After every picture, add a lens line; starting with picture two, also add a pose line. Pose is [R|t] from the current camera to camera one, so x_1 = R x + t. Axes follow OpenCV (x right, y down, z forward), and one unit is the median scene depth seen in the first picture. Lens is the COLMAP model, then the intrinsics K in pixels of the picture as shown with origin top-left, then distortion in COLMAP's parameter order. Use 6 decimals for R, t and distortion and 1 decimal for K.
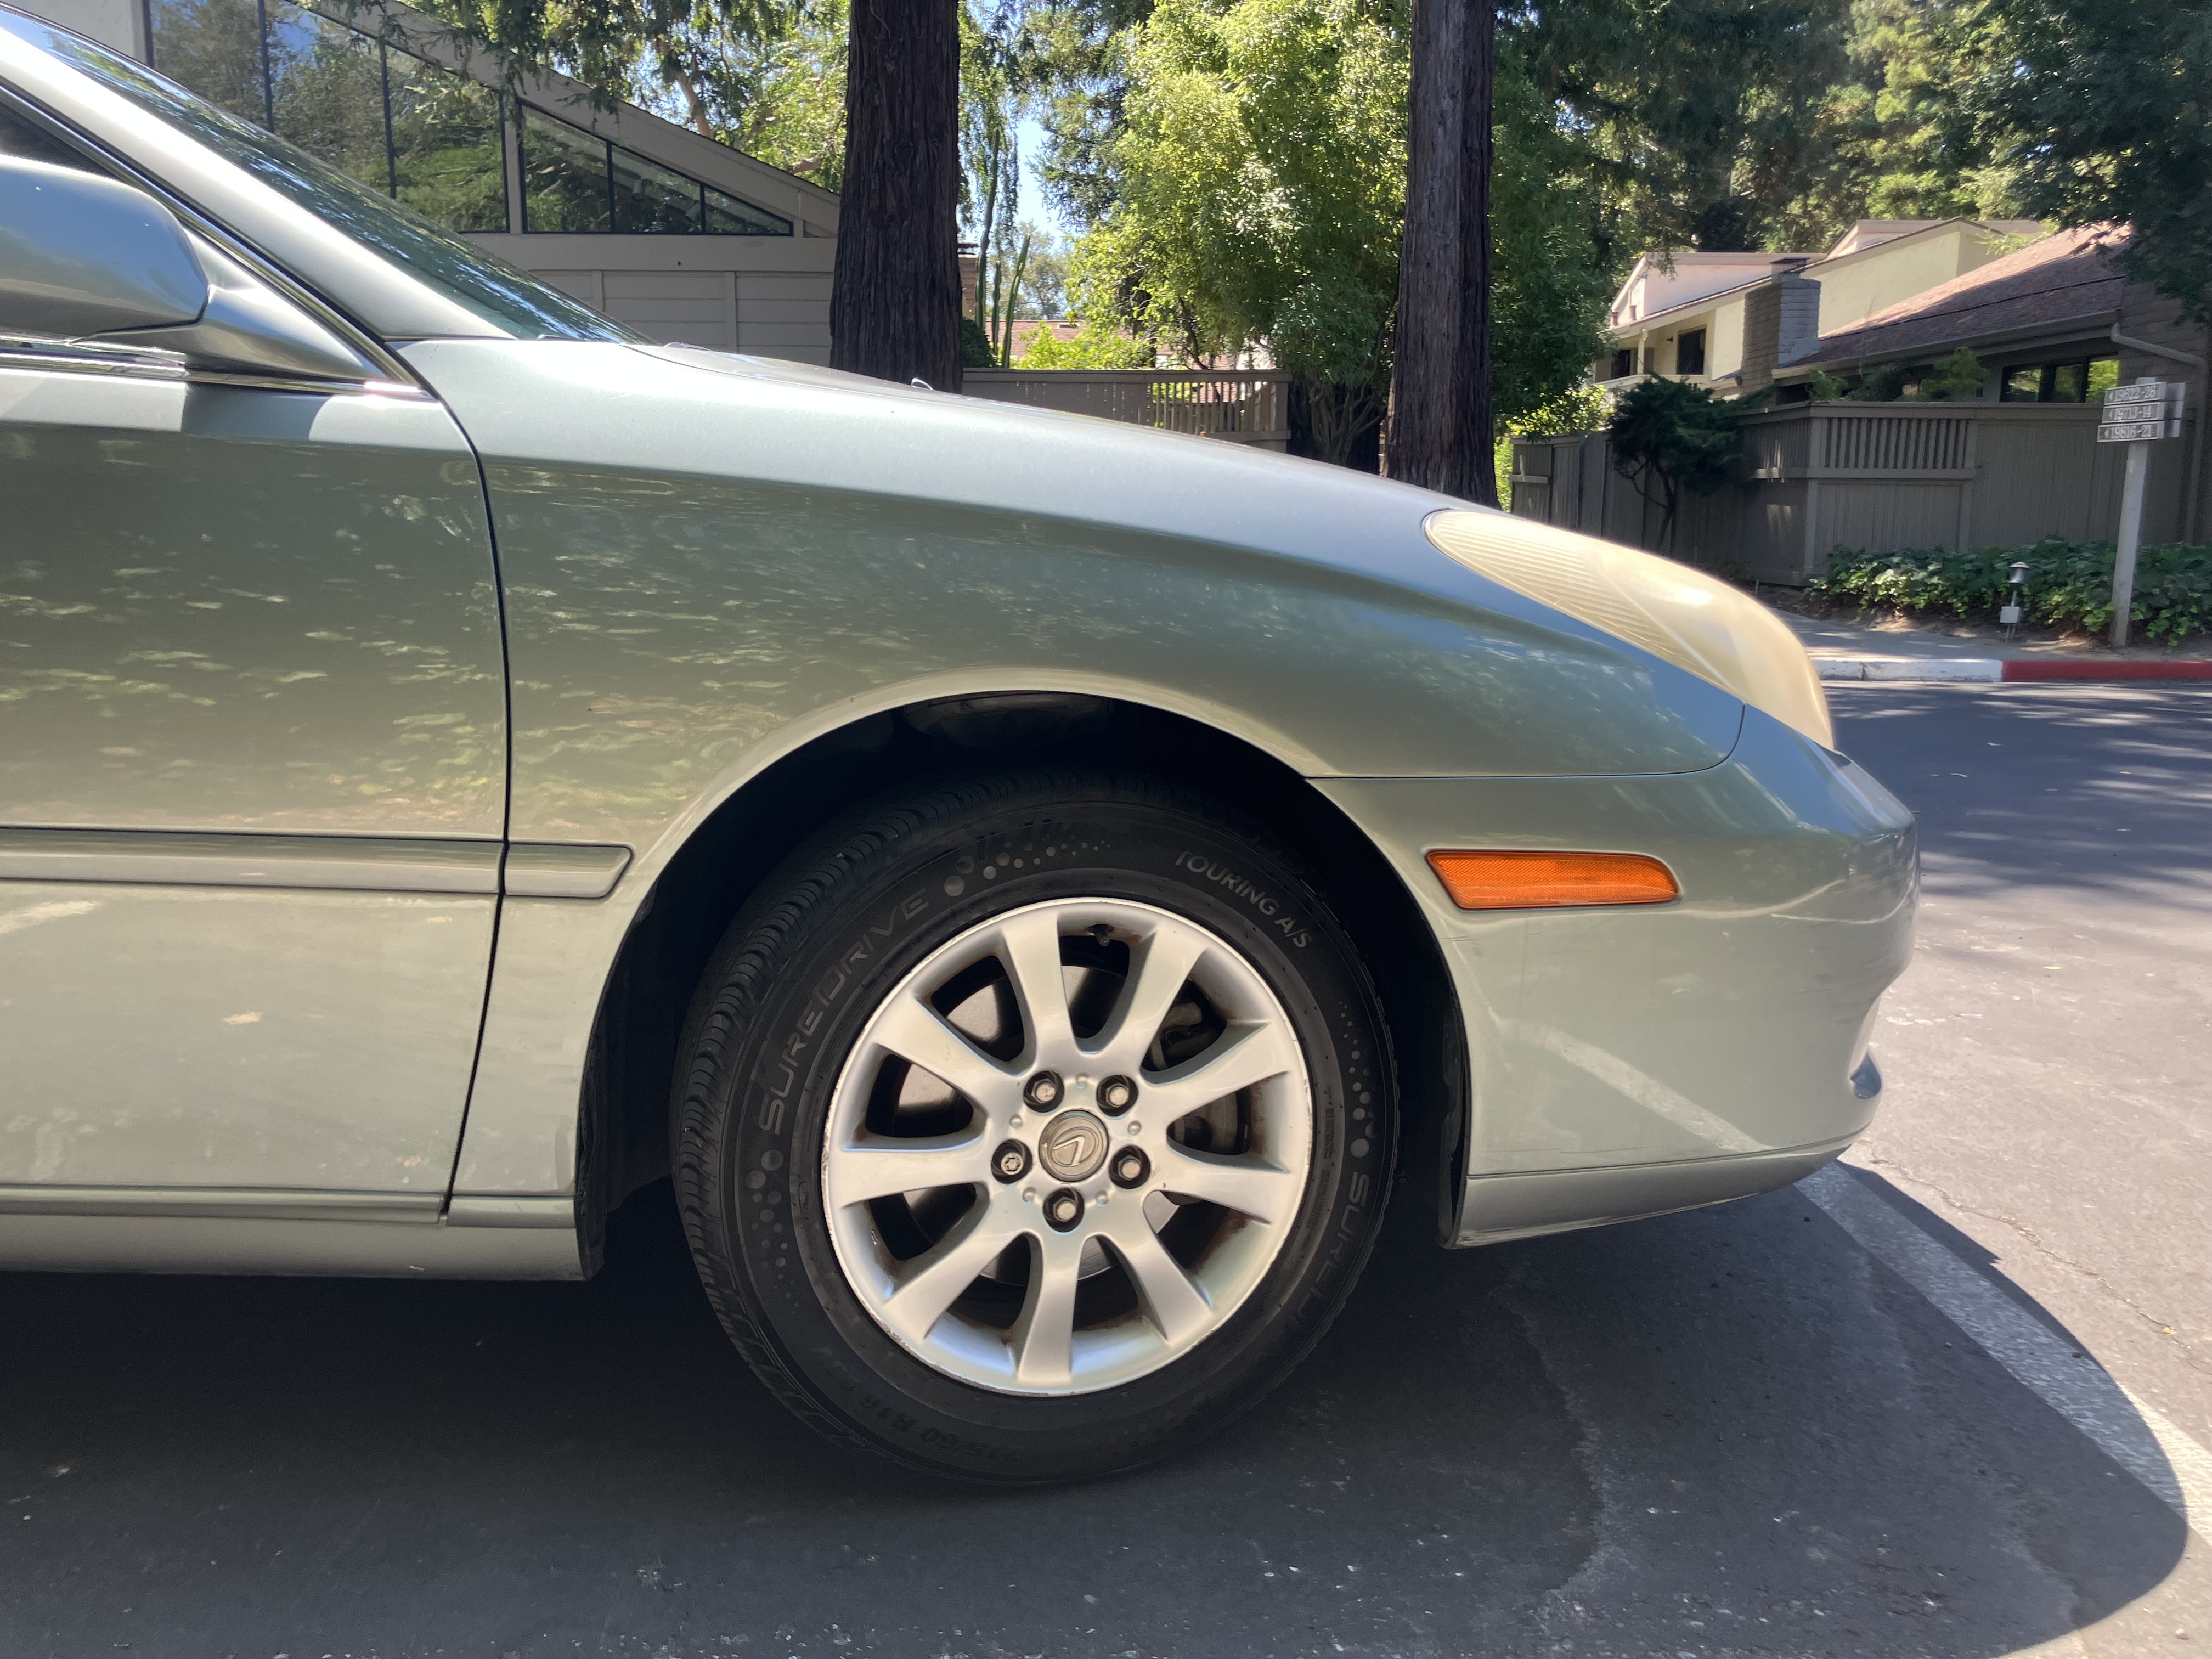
lens RADIAL K [[1840.7, 0, 1060.6], [0, 1840.7, 817.0], [0, 0, 1]] dist [-0.003370, 0.006060]
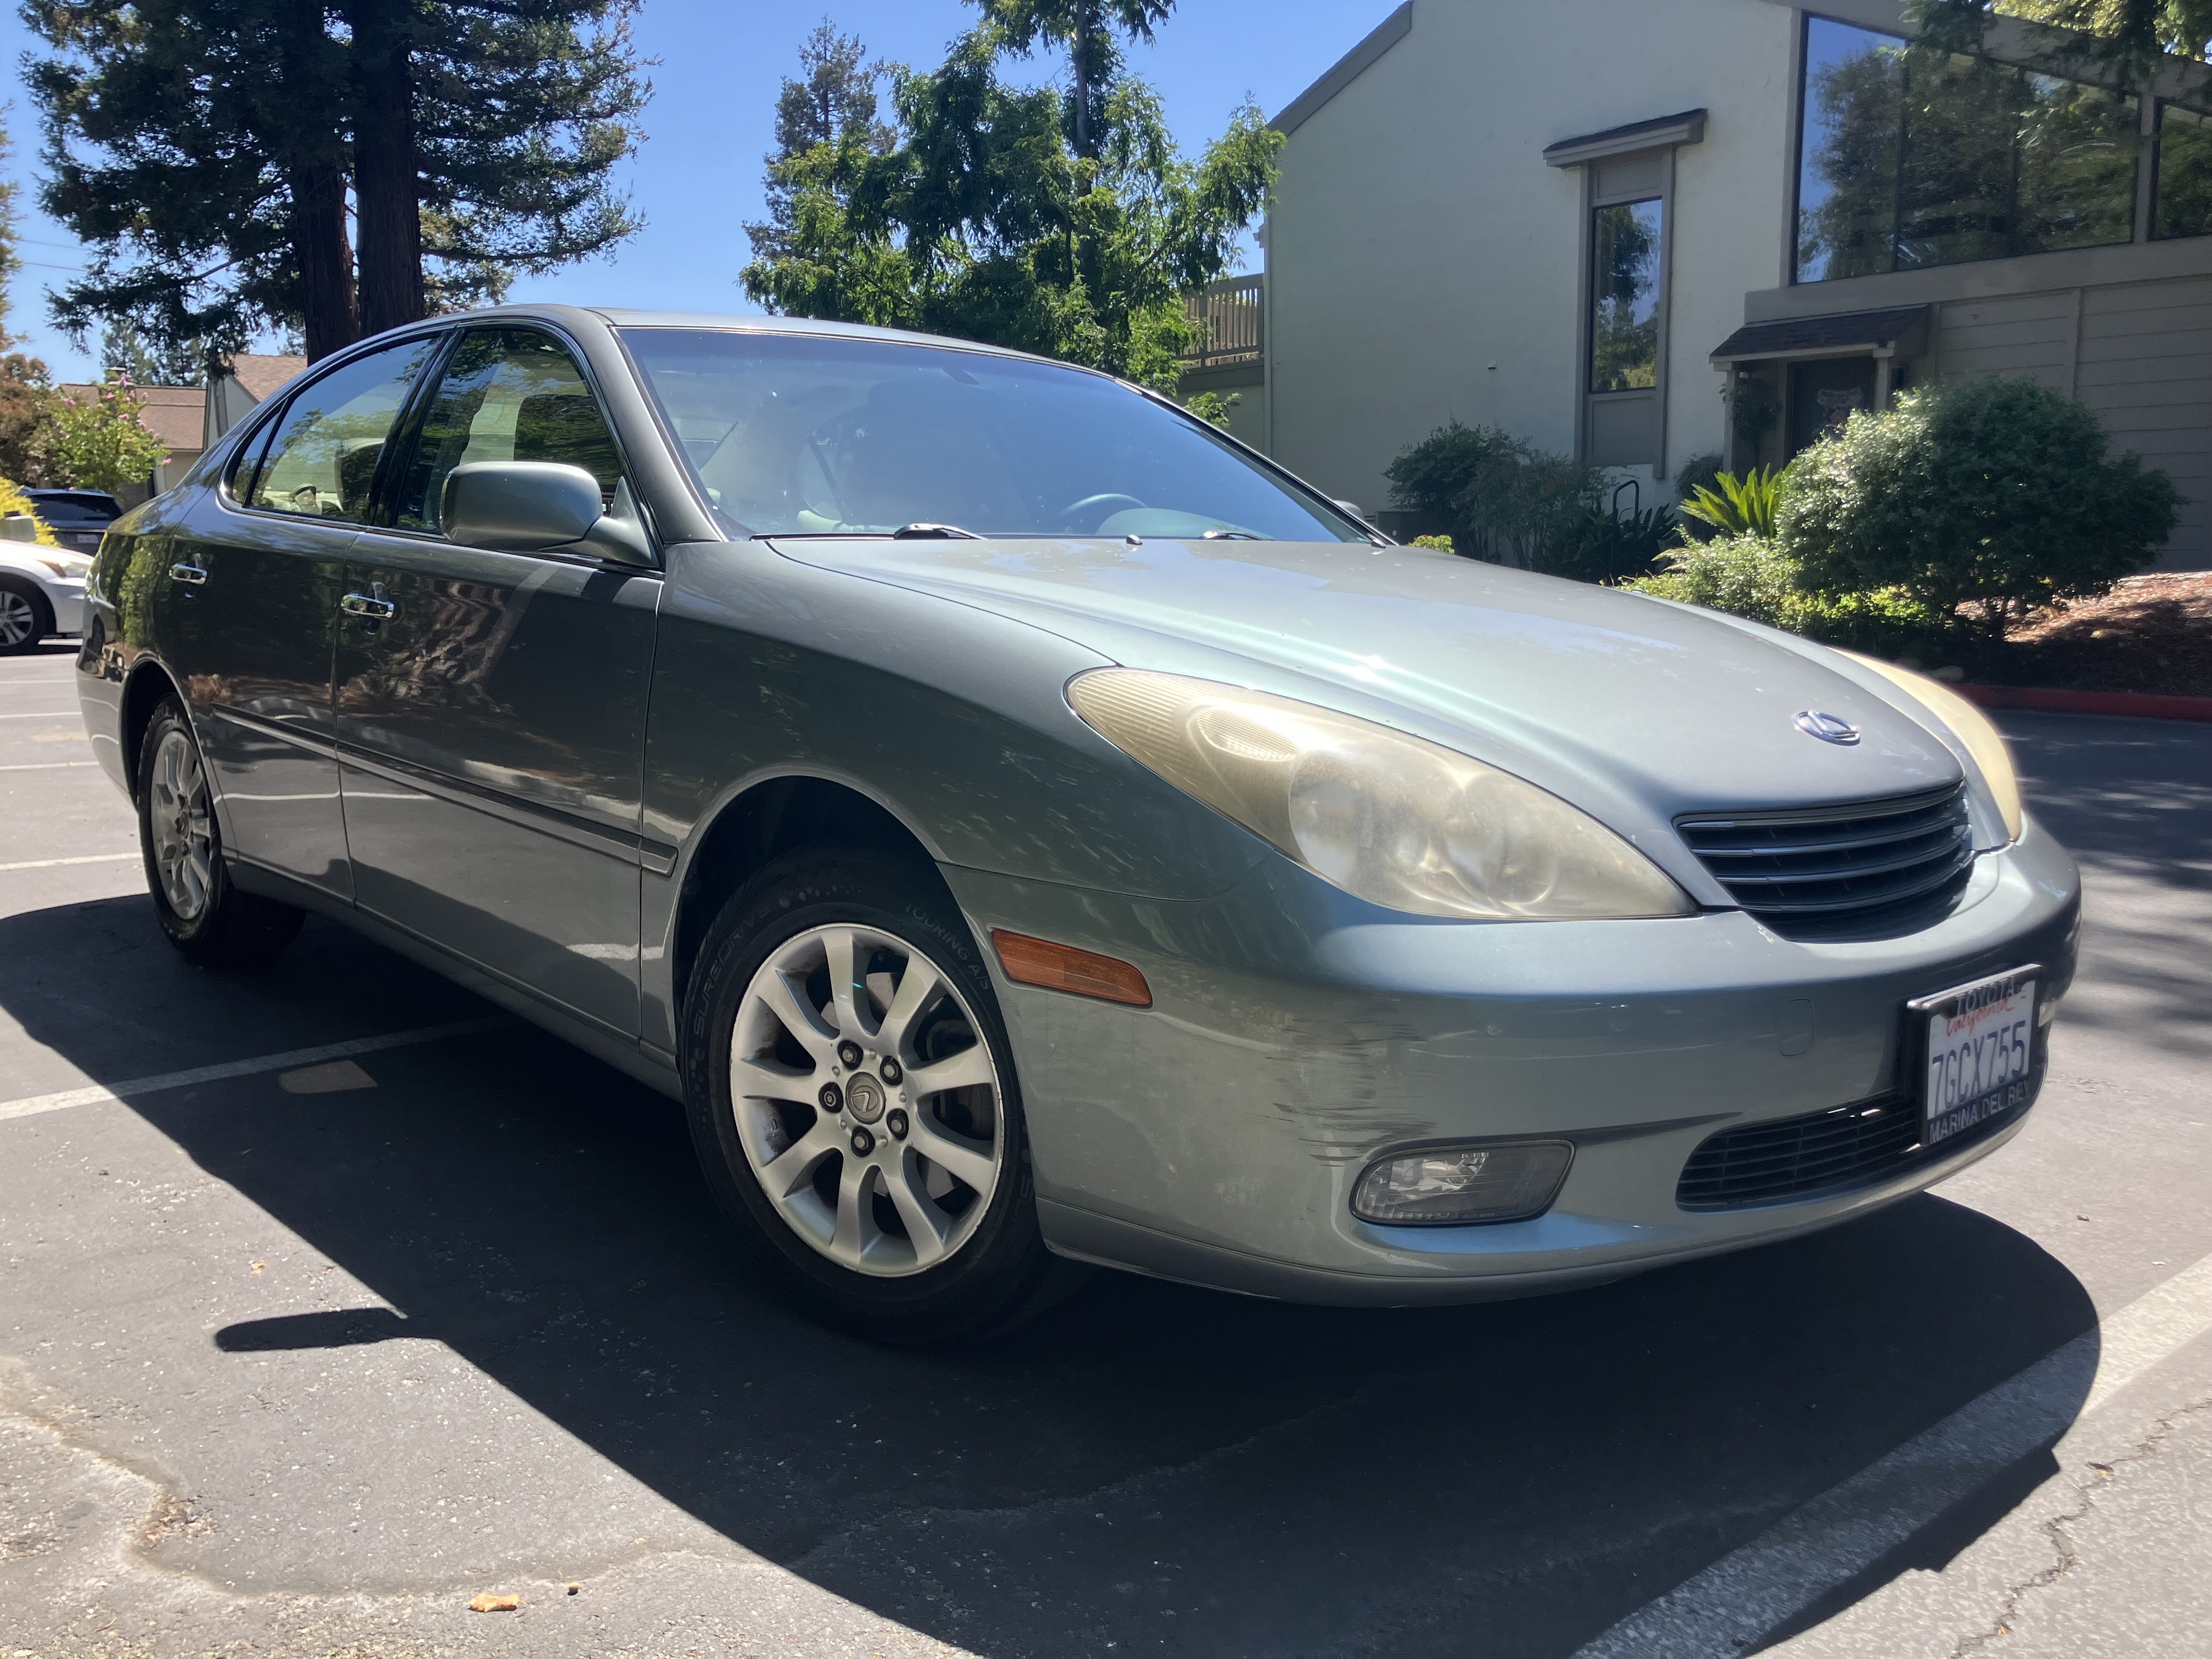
lens RADIAL K [[1840.7, 0, 1060.6], [0, 1840.7, 817.0], [0, 0, 1]] dist [-0.003370, 0.006060]
pose [[0.622750, 0.108520, -0.774859, 1.168833], [-0.115546, 0.992232, 0.046099, -0.118712], [0.773842, 0.060823, 0.630451, 0.206920]]
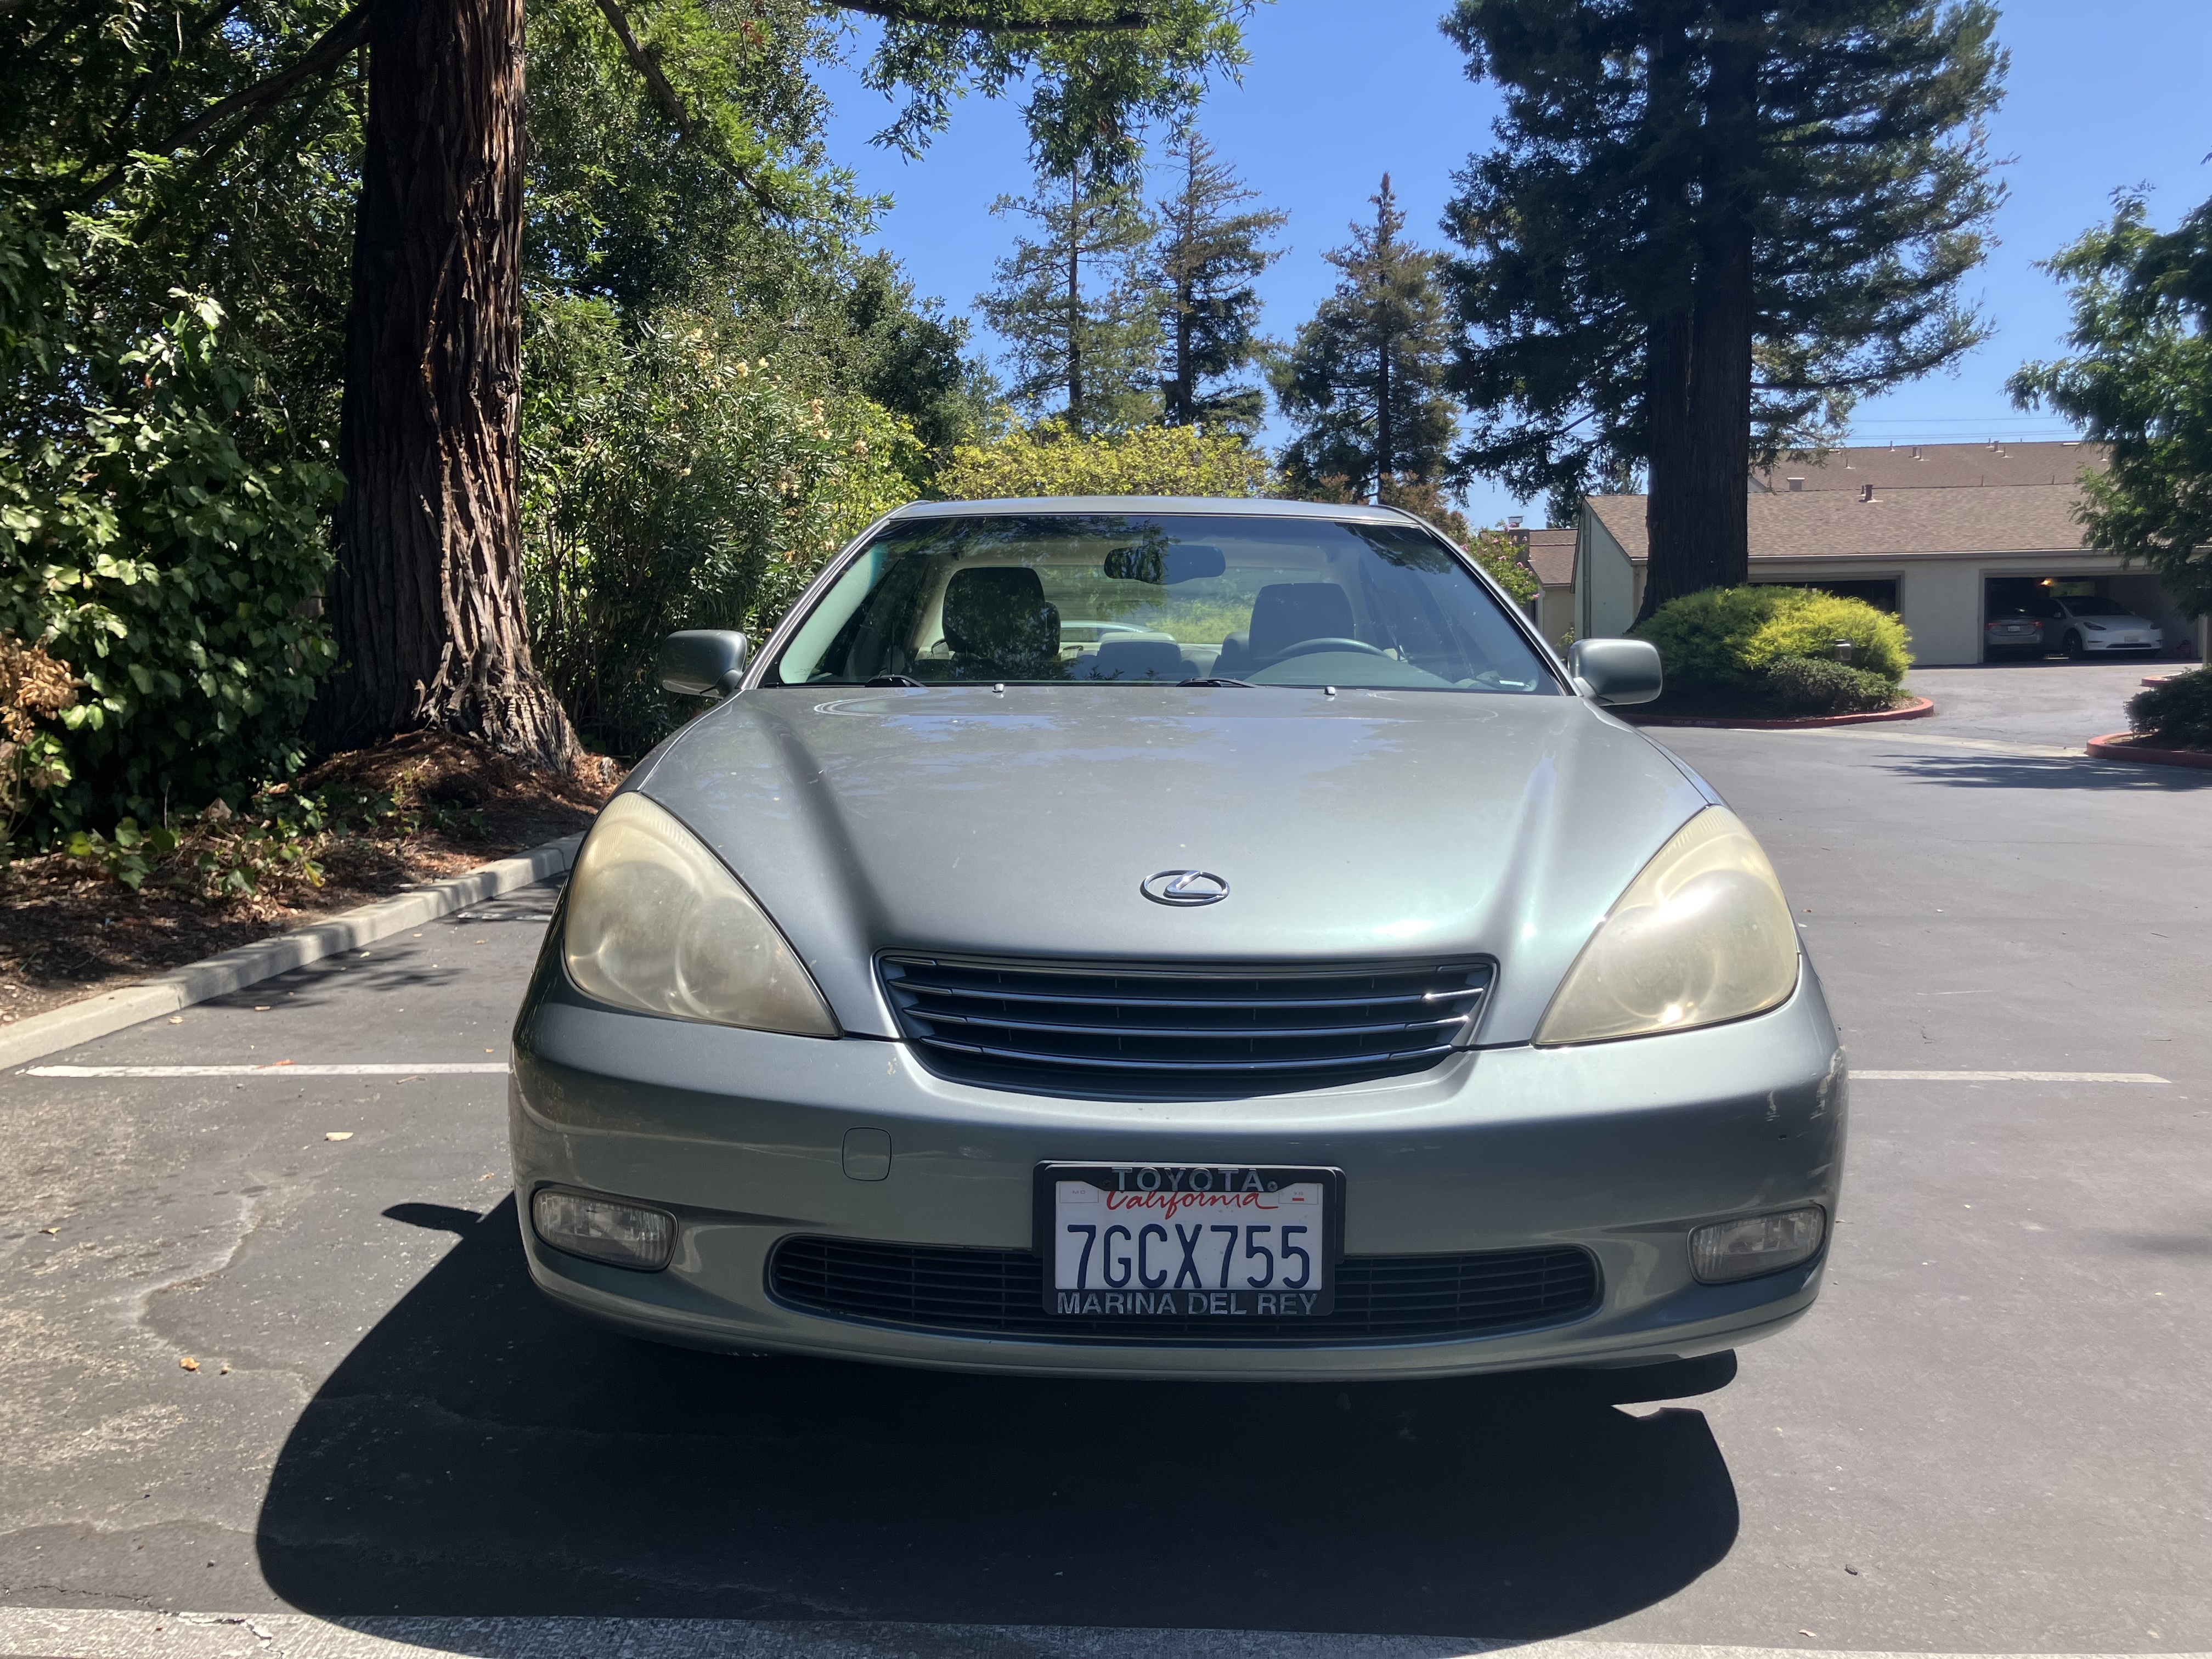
lens RADIAL K [[1776.1, 0, 1060.6], [0, 1776.1, 830.4], [0, 0, 1]] dist [0.023058, 0.006833]
pose [[-0.059179, 0.083334, -0.994763, 1.735275], [-0.147894, 0.984780, 0.091296, -0.330514], [0.987231, 0.152522, -0.045953, 1.459049]]
